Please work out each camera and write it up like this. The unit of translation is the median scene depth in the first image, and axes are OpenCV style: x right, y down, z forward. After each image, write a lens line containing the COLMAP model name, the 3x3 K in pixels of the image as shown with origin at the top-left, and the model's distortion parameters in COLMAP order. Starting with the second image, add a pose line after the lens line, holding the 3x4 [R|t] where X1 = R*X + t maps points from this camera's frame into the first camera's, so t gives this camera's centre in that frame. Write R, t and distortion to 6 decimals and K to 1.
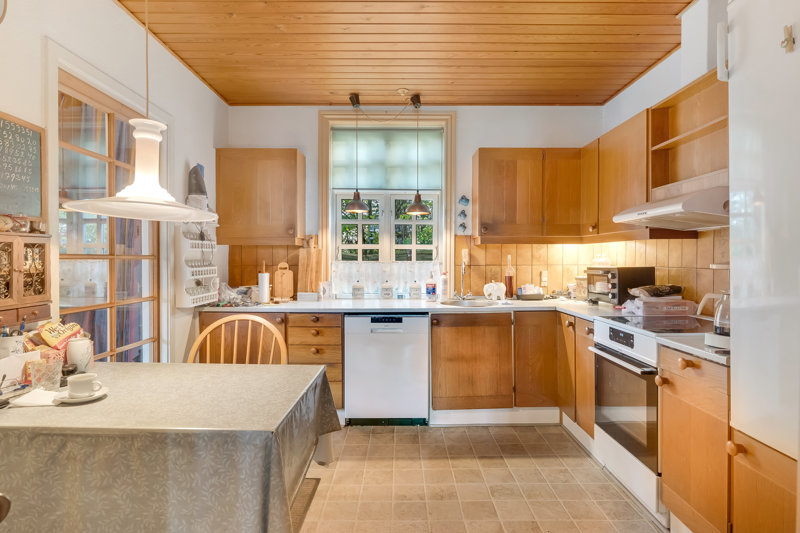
lens RADIAL K [[441.7, 0, 402.7], [0, 441.7, 263.3], [0, 0, 1]] dist [0.001140, -0.000191]
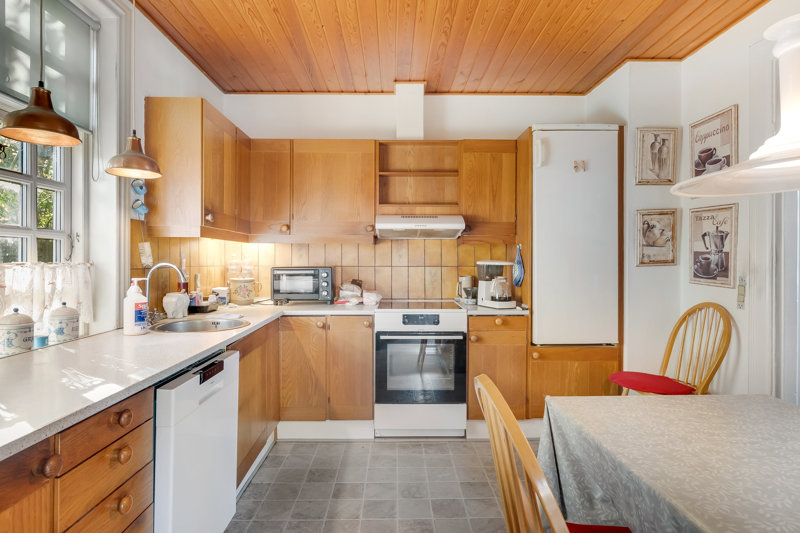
lens RADIAL K [[441.7, 0, 401.8], [0, 441.7, 261.2], [0, 0, 1]] dist [0.001140, -0.000191]
pose [[-0.016955, -0.003175, 0.999851, -0.705161], [0.008811, 0.999956, 0.003324, -0.008173], [-0.999817, 0.008866, -0.016926, 0.950225]]
